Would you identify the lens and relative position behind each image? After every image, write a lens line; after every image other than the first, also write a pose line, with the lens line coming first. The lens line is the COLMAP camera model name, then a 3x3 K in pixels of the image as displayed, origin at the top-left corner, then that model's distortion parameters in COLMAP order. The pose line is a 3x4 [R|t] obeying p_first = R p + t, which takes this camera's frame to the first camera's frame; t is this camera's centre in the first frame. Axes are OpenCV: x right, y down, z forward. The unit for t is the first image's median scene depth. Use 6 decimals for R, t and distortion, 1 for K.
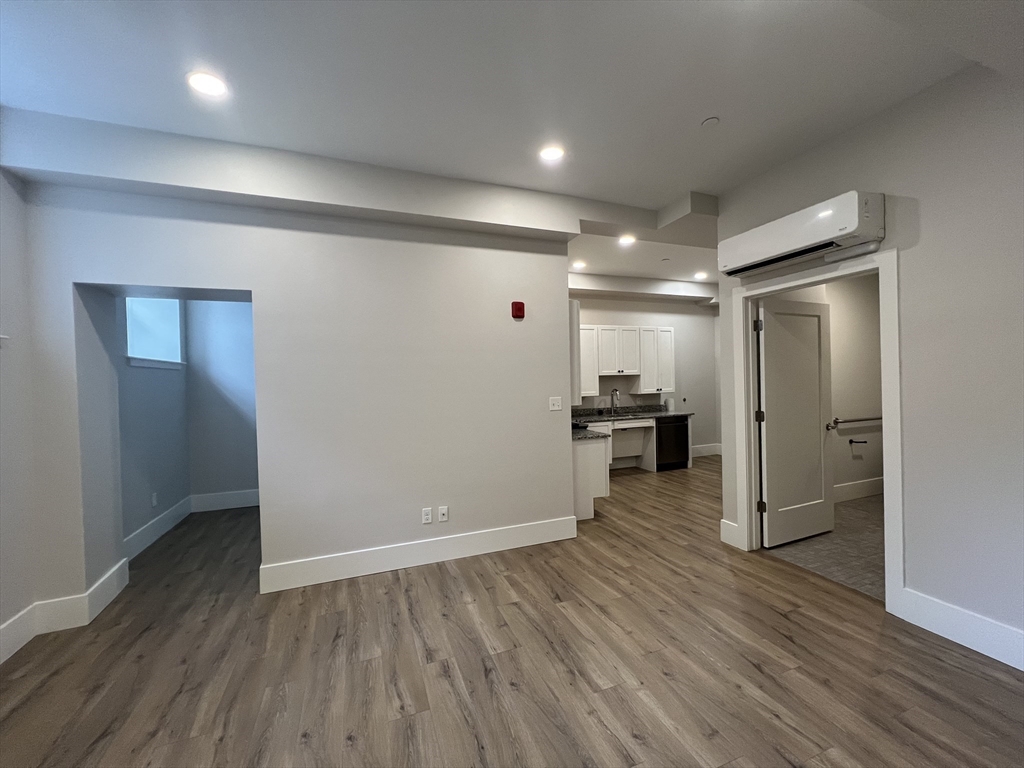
lens RADIAL K [[409.0, 0, 511.9], [0, 409.0, 380.5], [0, 0, 1]] dist [-0.002066, 0.000644]
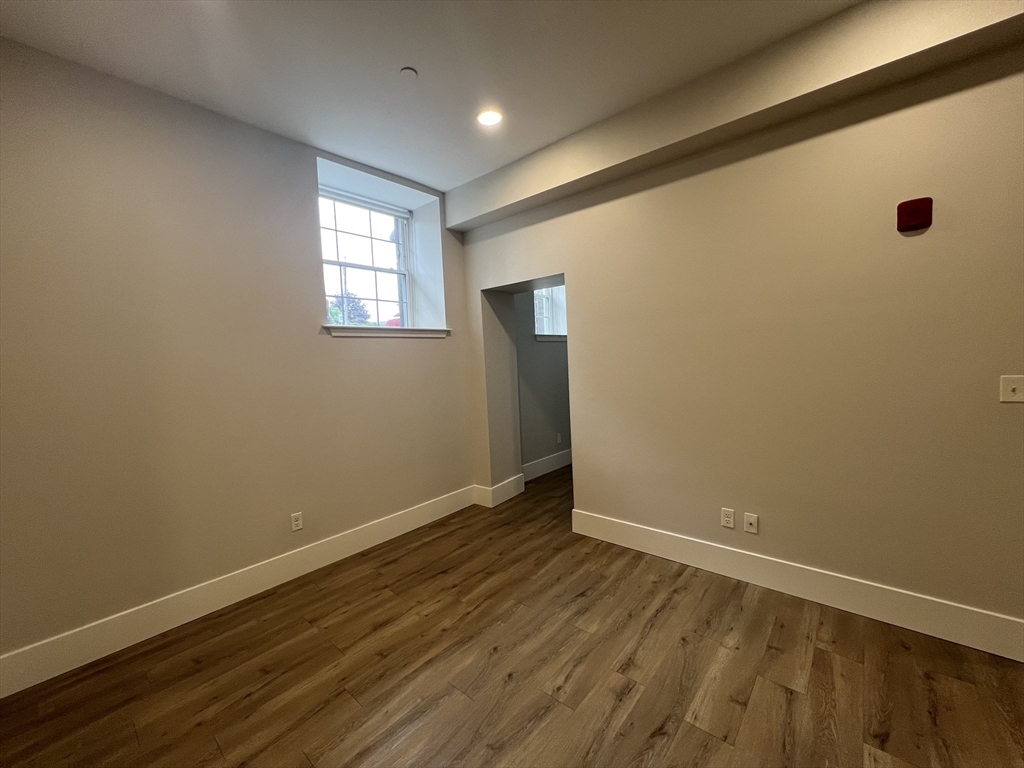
lens RADIAL K [[409.0, 0, 512.3], [0, 409.0, 386.9], [0, 0, 1]] dist [-0.002066, 0.000644]
pose [[0.464368, 0.063979, -0.883328, 0.364449], [0.032517, 0.995483, 0.089196, -0.009526], [0.885045, -0.070143, 0.460190, 0.362296]]
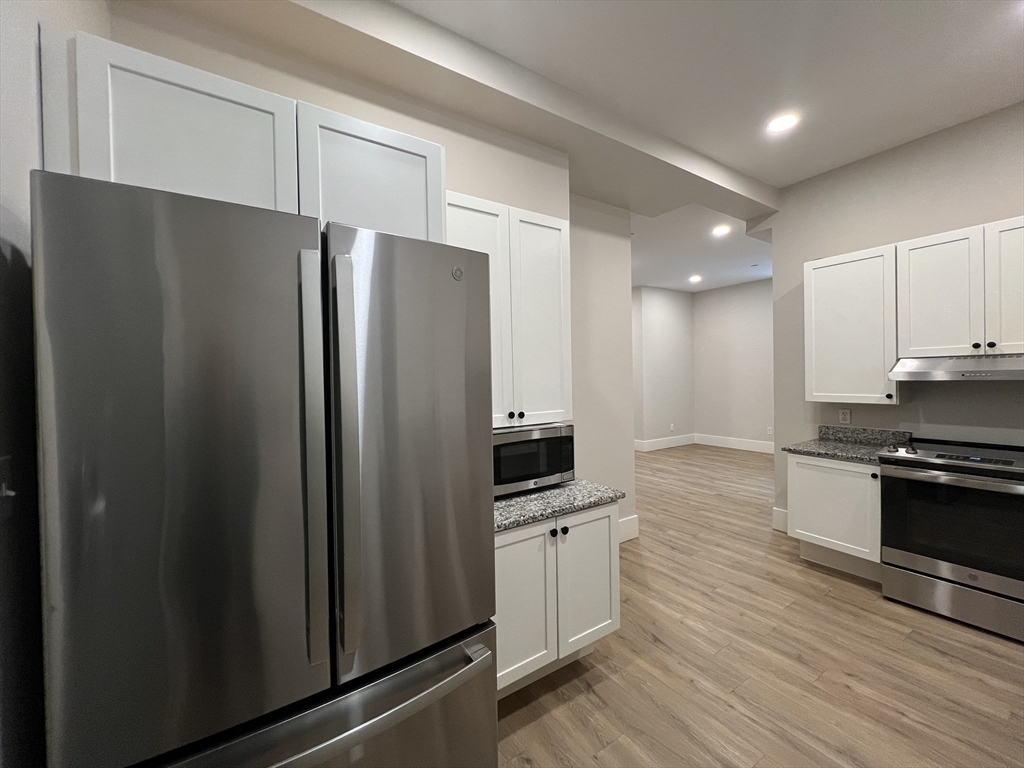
lens RADIAL K [[409.0, 0, 512.7], [0, 409.0, 380.9], [0, 0, 1]] dist [-0.002066, 0.000644]
pose [[-0.975527, 0.047950, -0.214589, 1.423000], [0.045246, 0.998823, 0.017501, -0.024373], [0.215175, 0.007364, -0.976548, 2.695576]]
